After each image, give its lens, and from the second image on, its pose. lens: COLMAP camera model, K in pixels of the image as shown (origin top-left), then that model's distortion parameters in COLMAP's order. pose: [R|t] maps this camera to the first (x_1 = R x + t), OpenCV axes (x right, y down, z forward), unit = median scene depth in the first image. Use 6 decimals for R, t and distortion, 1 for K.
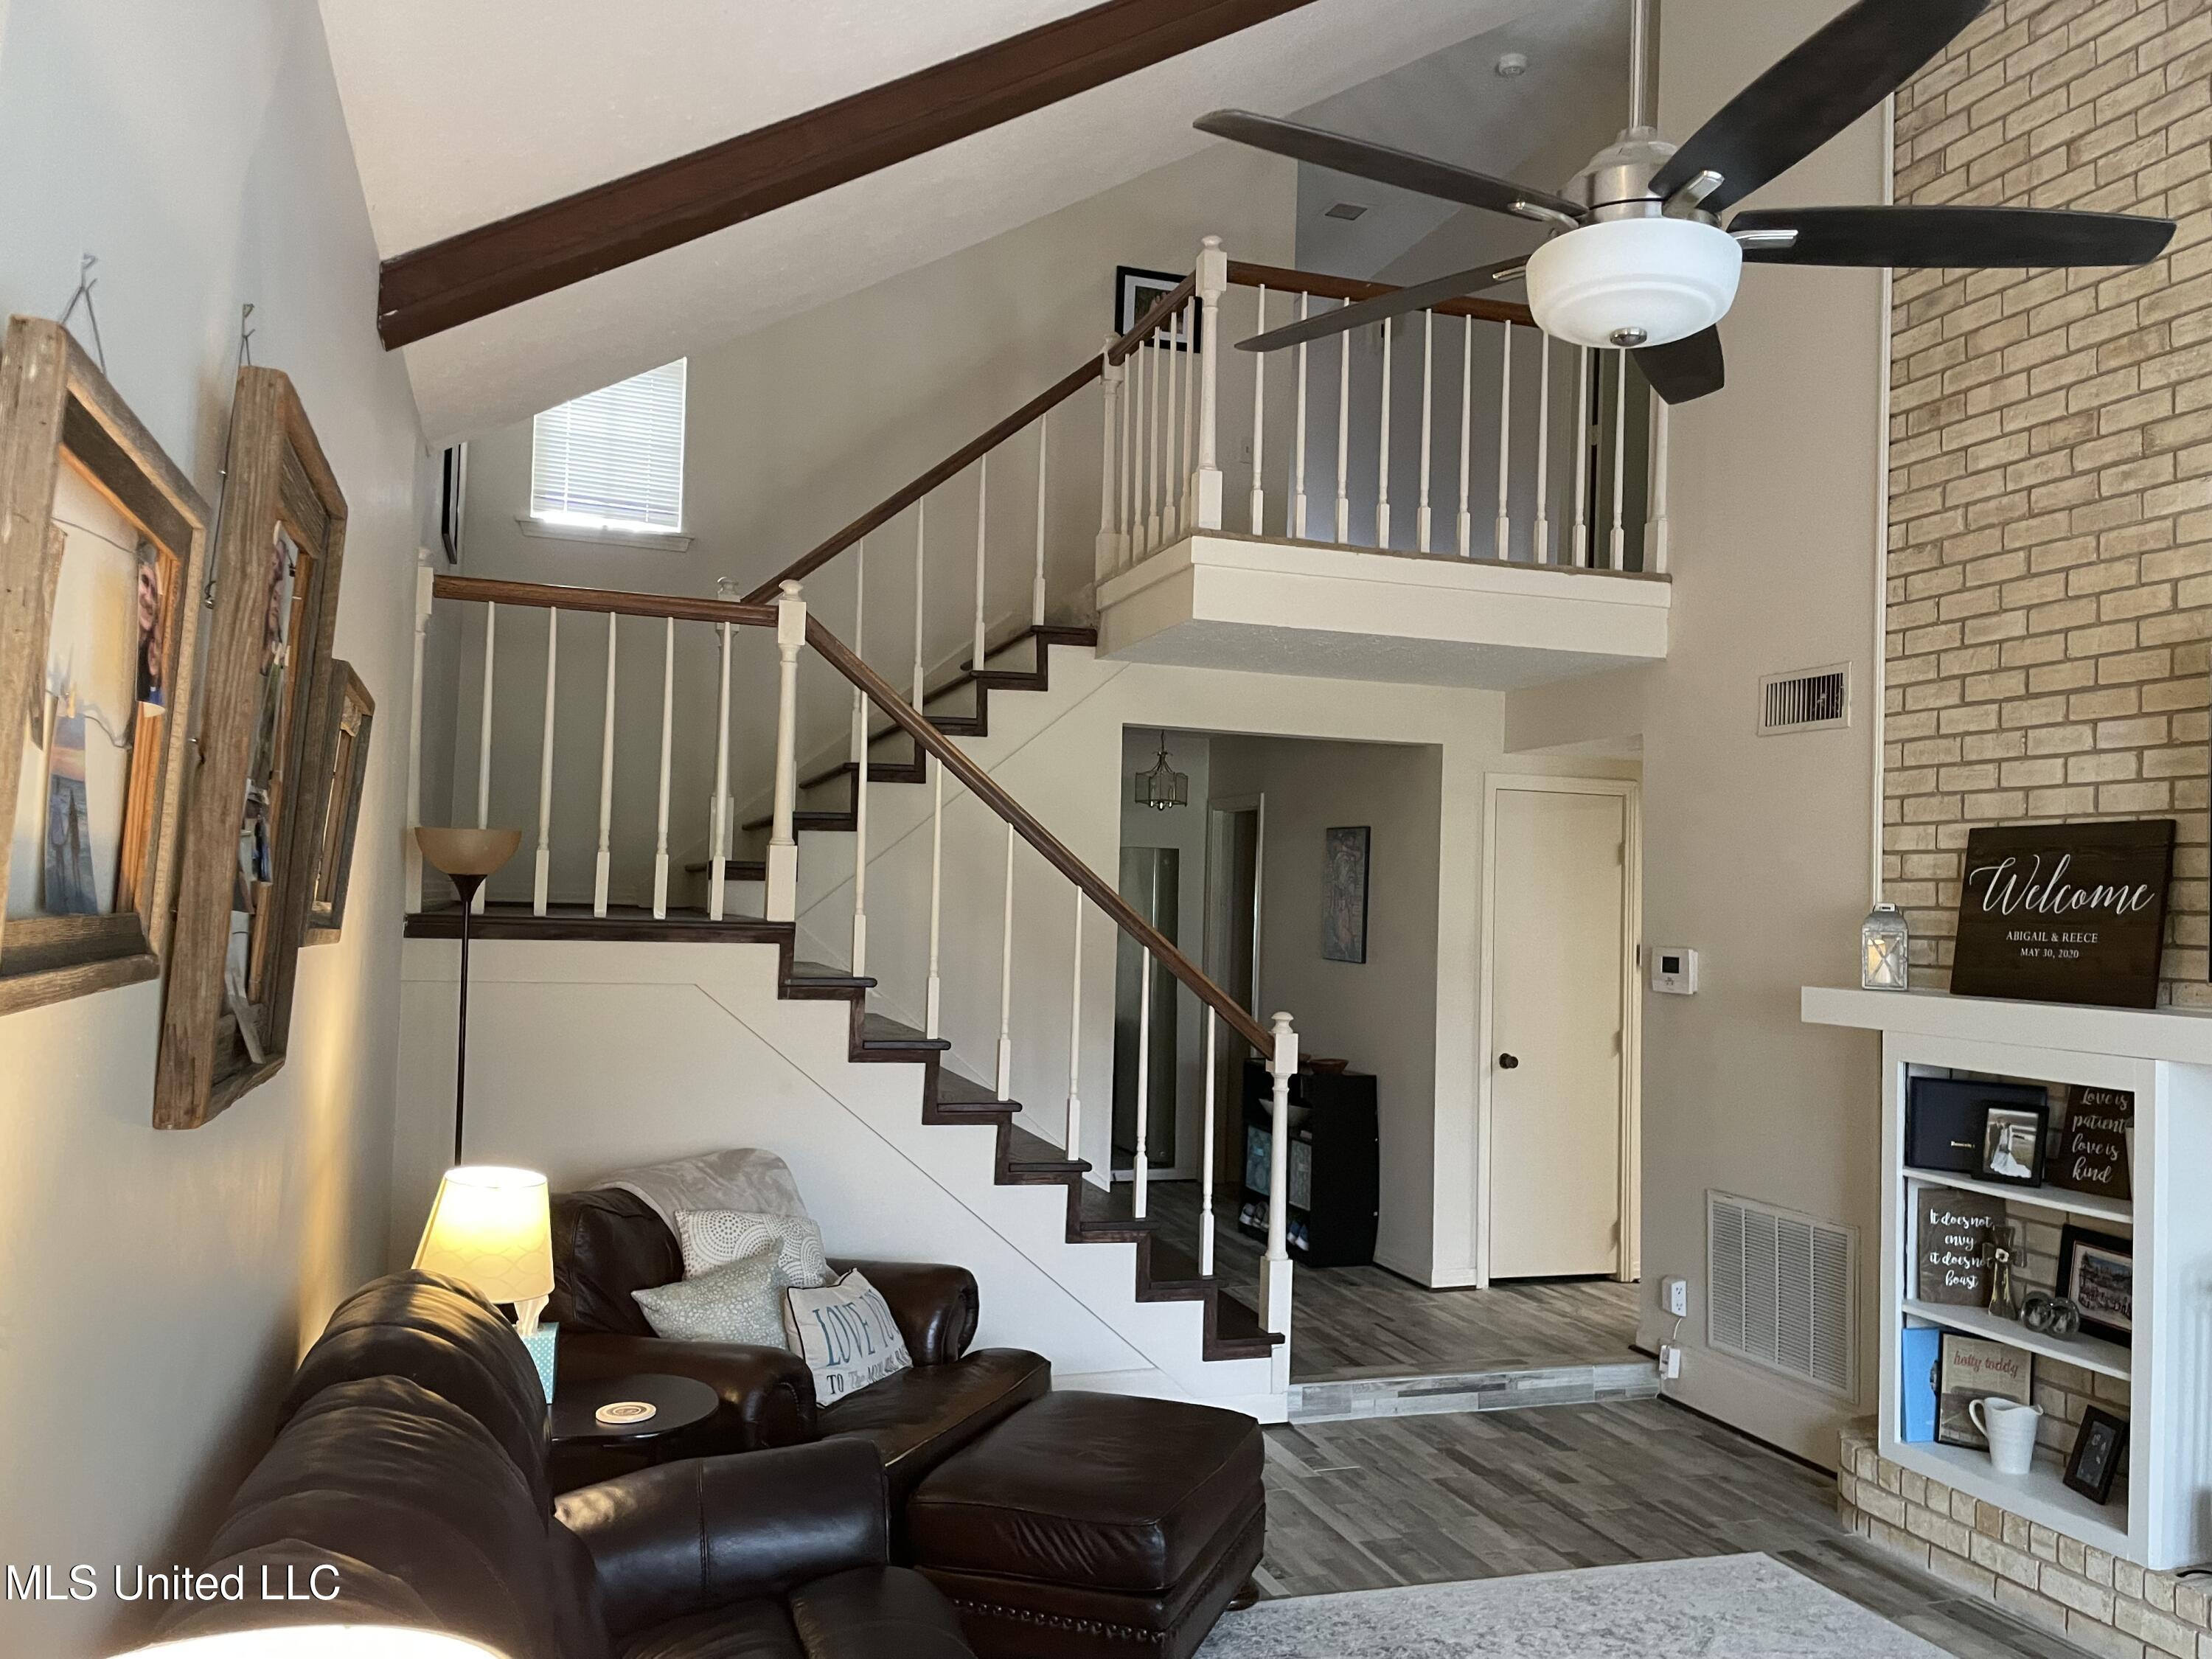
lens RADIAL K [[1673.4, 0, 1089.8], [0, 1673.4, 828.1], [0, 0, 1]] dist [0.067369, -0.098194]
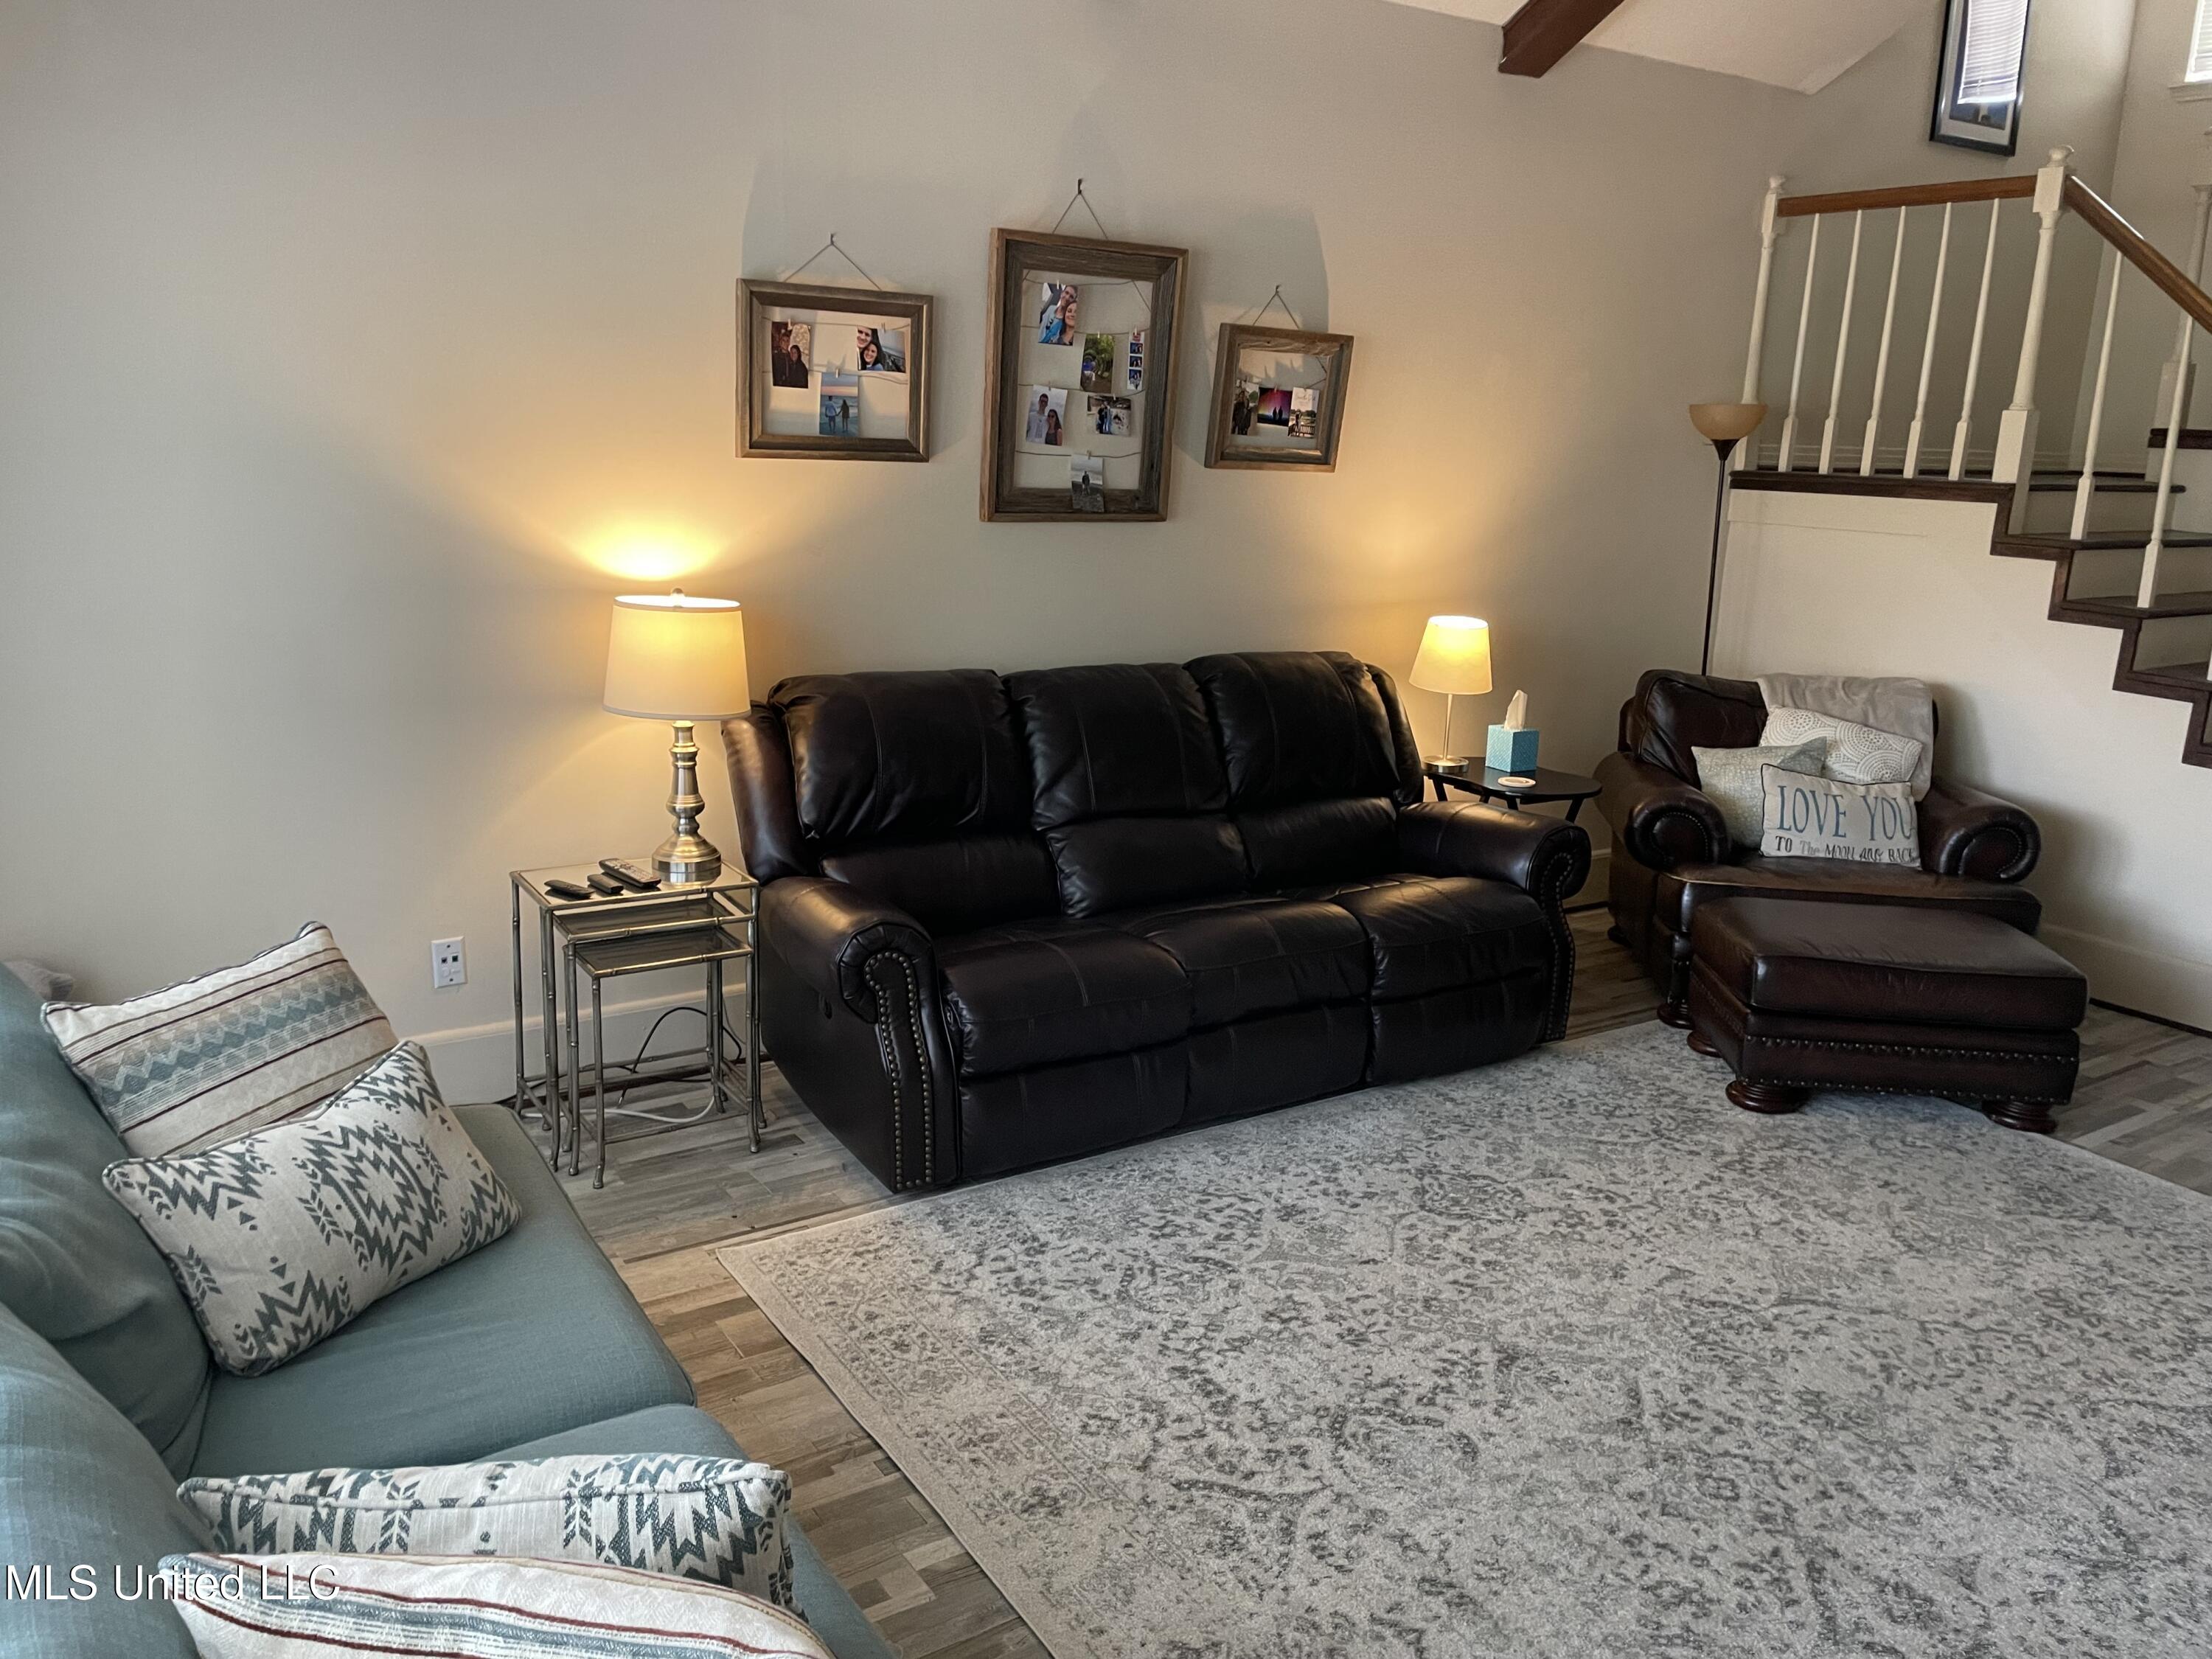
lens RADIAL K [[1673.4, 0, 1095.5], [0, 1673.4, 820.0], [0, 0, 1]] dist [0.067369, -0.098194]
pose [[0.244850, 0.197309, -0.949272, 0.787531], [0.019221, 0.977894, 0.208216, 0.031697], [0.969371, -0.069227, 0.235645, 0.169747]]
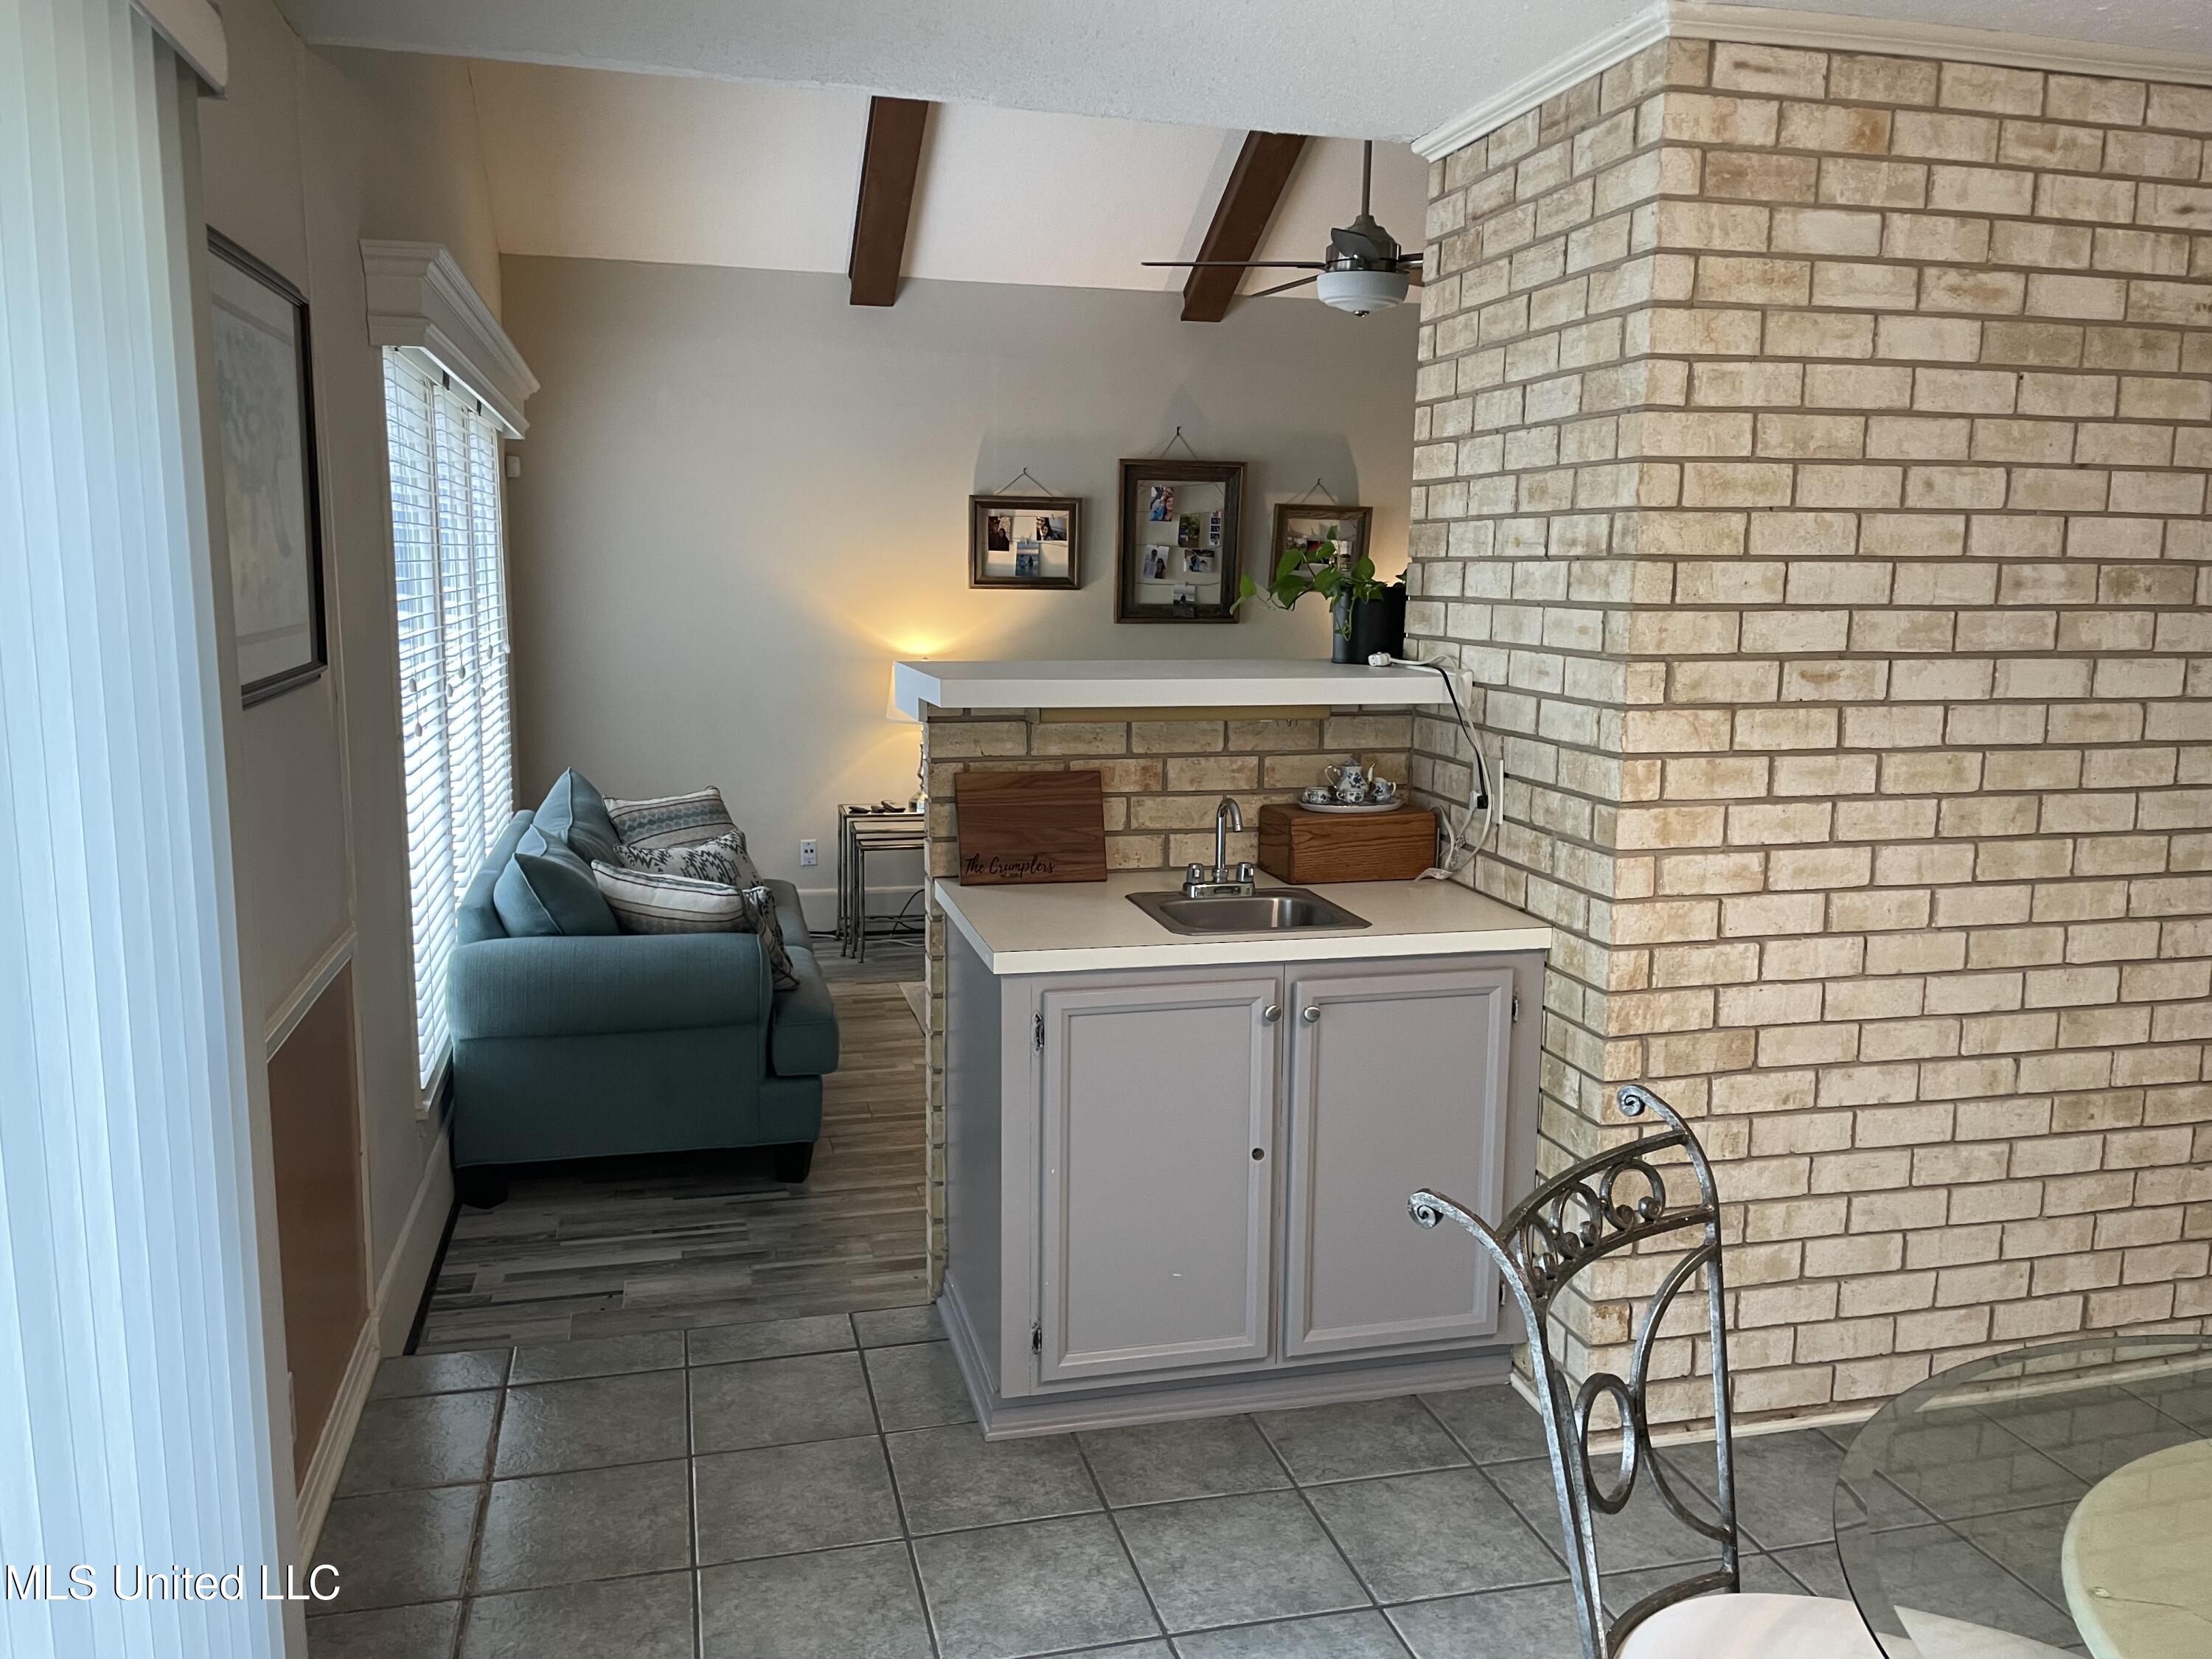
lens RADIAL K [[1673.4, 0, 1104.2], [0, 1673.4, 826.6], [0, 0, 1]] dist [0.067369, -0.098194]
pose [[-0.082059, 0.121757, -0.989162, 1.505971], [0.033946, 0.992275, 0.119324, 0.065807], [0.996049, -0.023786, -0.085559, 0.479772]]
